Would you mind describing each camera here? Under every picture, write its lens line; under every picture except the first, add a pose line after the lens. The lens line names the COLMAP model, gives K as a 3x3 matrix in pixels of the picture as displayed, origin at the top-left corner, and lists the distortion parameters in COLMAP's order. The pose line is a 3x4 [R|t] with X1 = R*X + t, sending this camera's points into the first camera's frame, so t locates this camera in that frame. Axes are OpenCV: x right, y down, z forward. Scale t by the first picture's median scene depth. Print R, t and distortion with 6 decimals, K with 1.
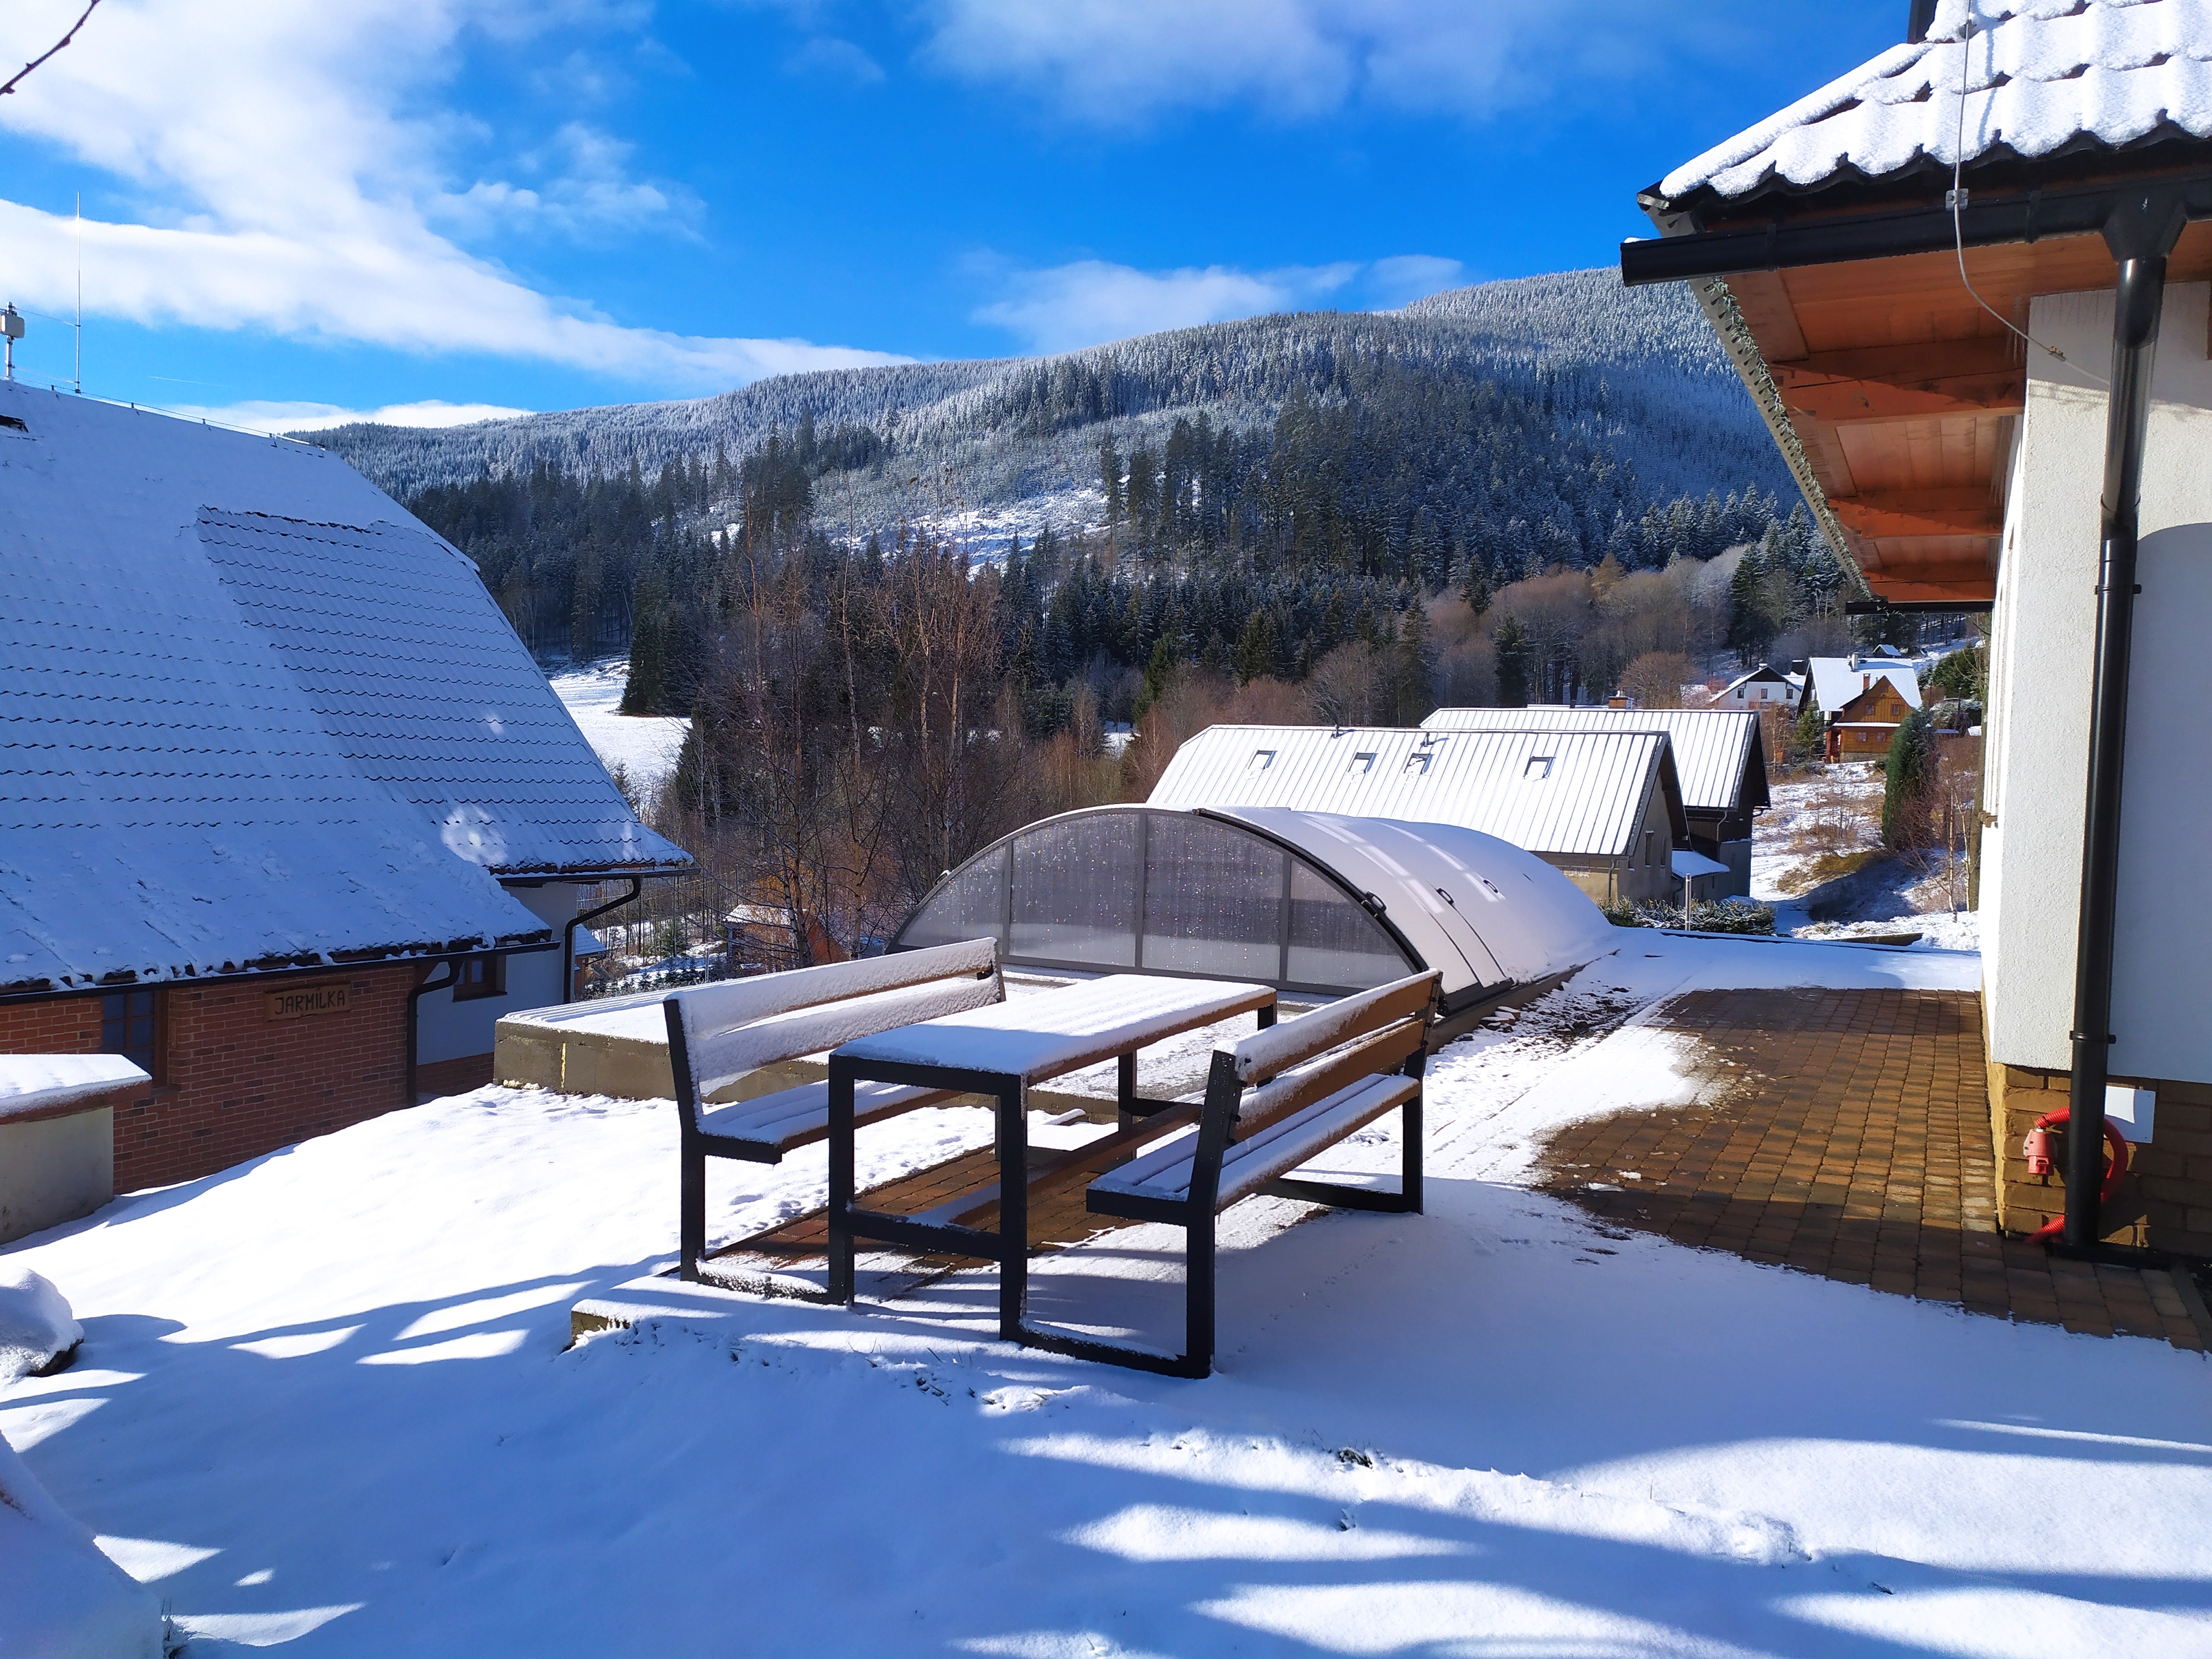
lens RADIAL K [[1629.9, 0, 1106.0], [0, 1629.9, 829.5], [0, 0, 1]] dist [0.062558, -0.064774]
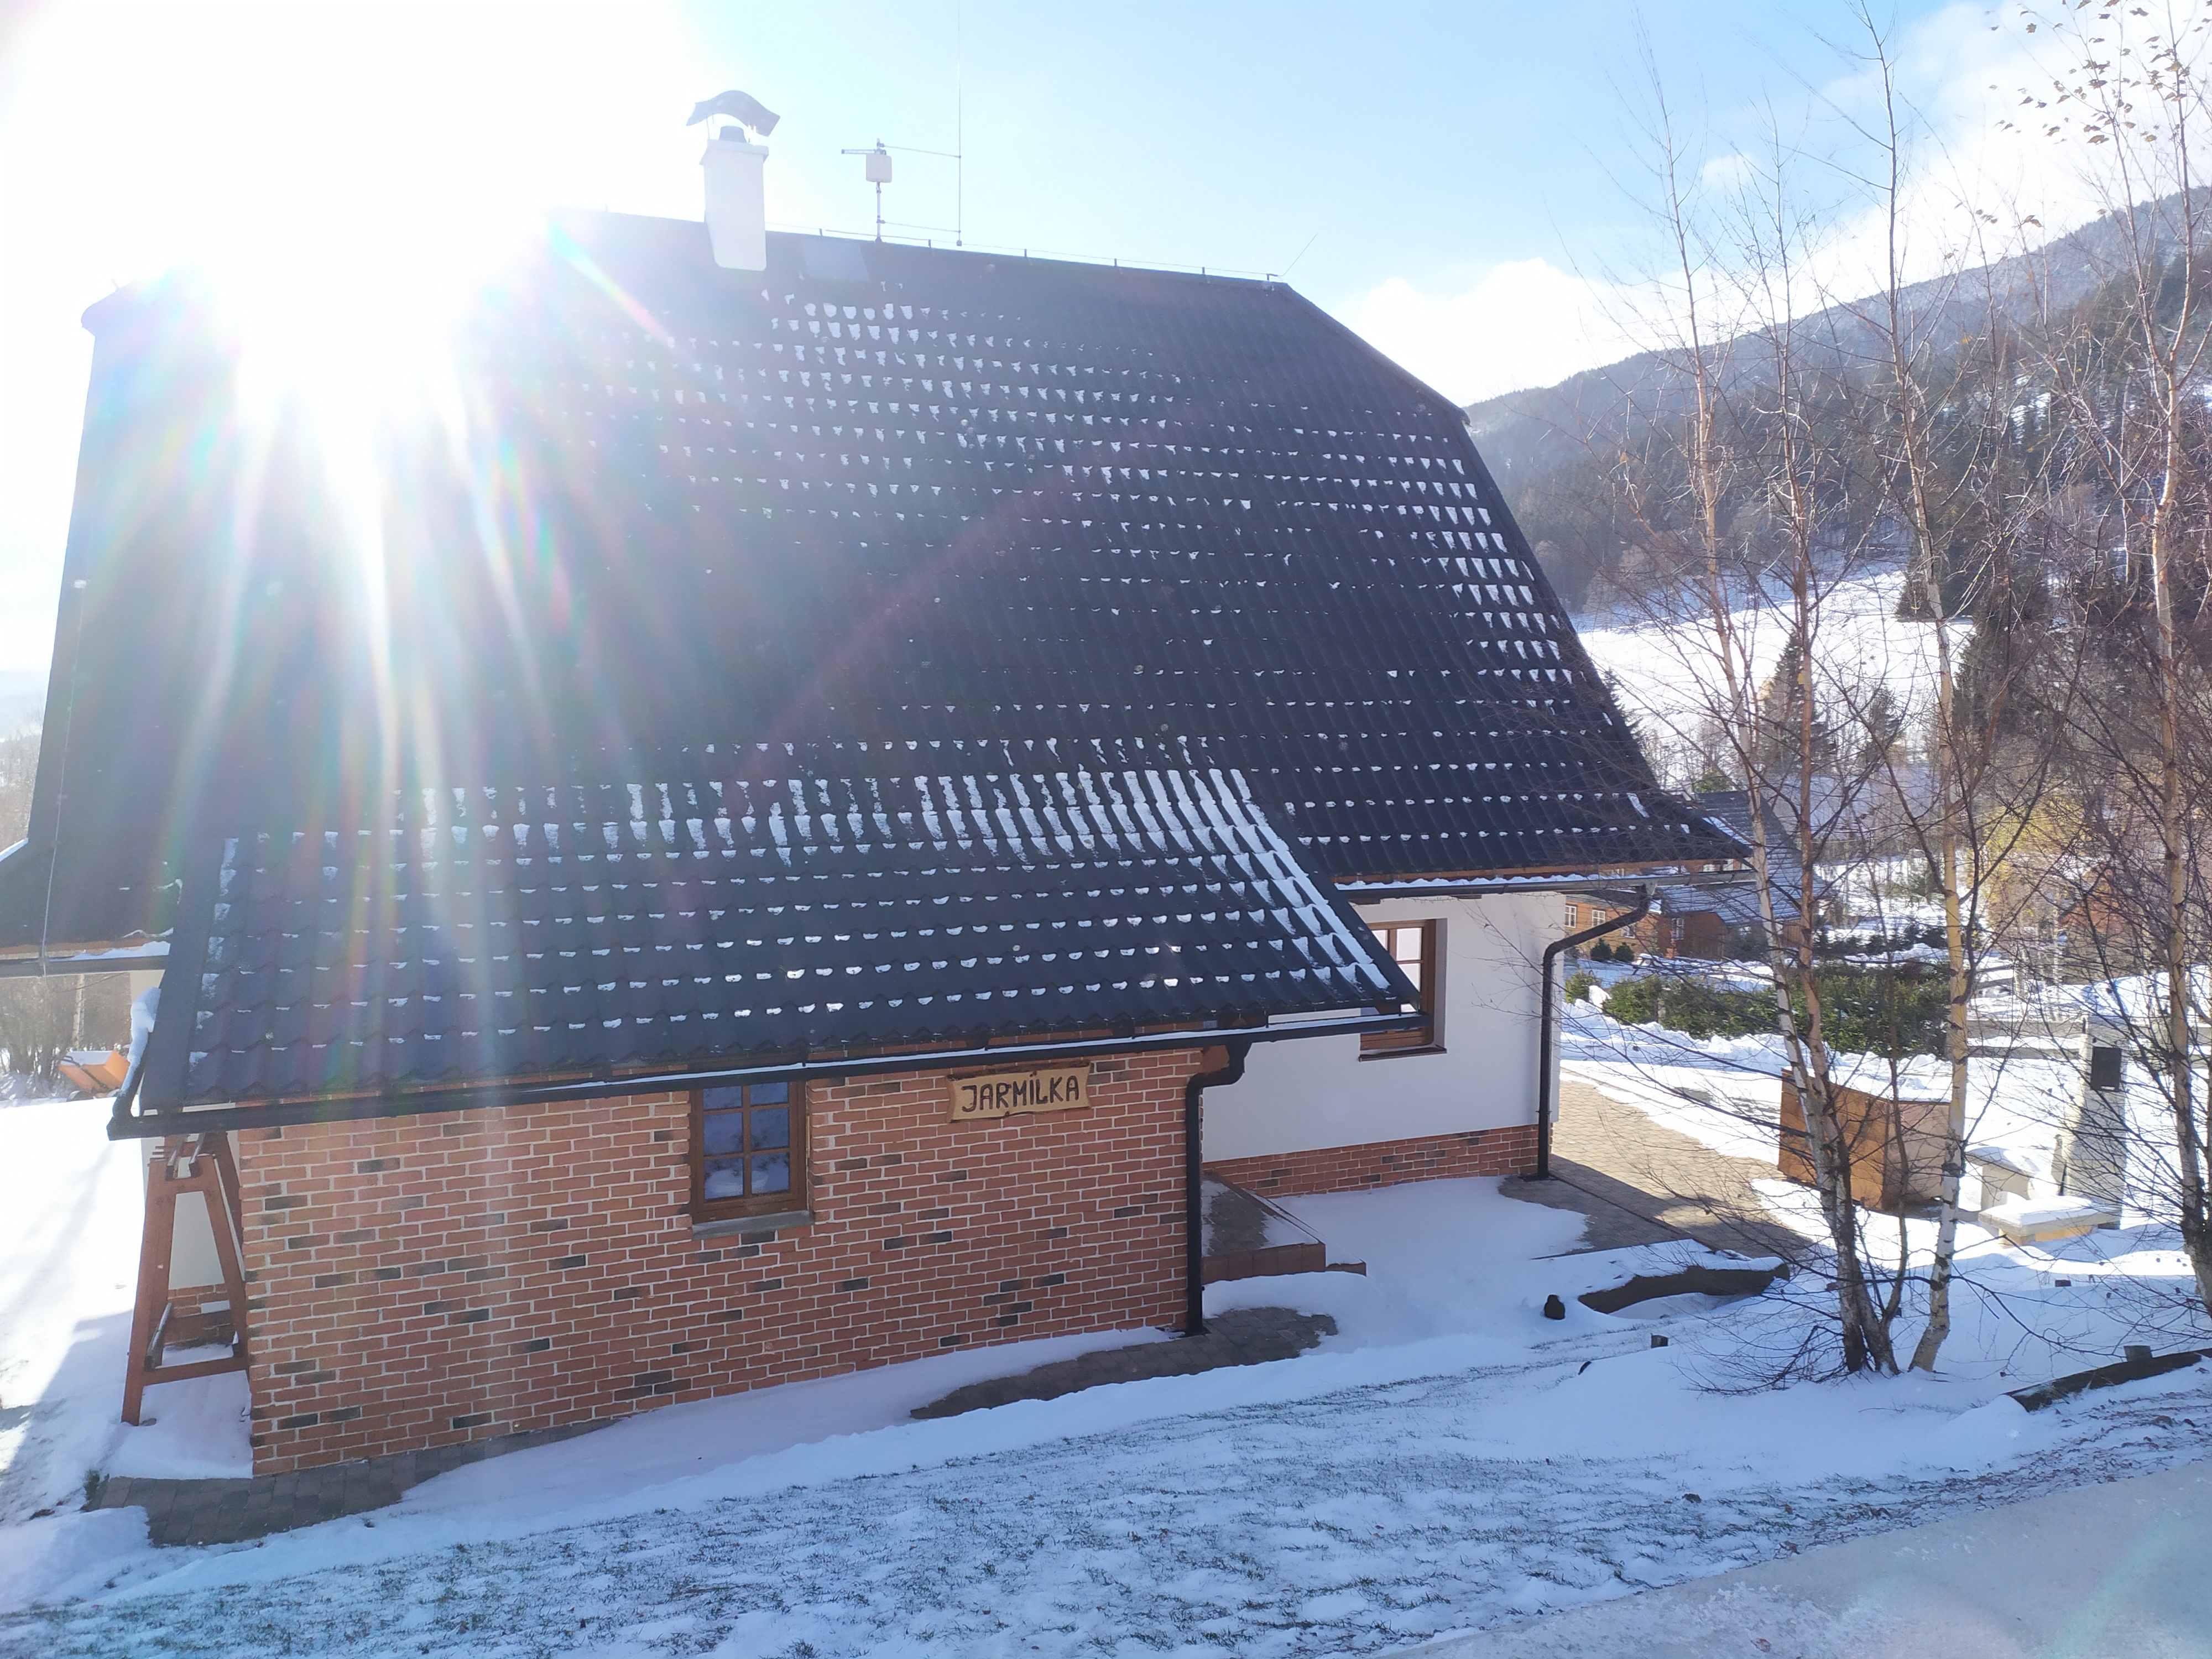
lens RADIAL K [[1629.9, 0, 1106.0], [0, 1629.9, 829.5], [0, 0, 1]] dist [0.062558, -0.064774]
pose [[0.746031, 0.039122, -0.664761, -0.041711], [-0.004296, 0.998535, 0.053943, -0.033153], [0.665897, -0.037388, 0.745106, 0.570851]]
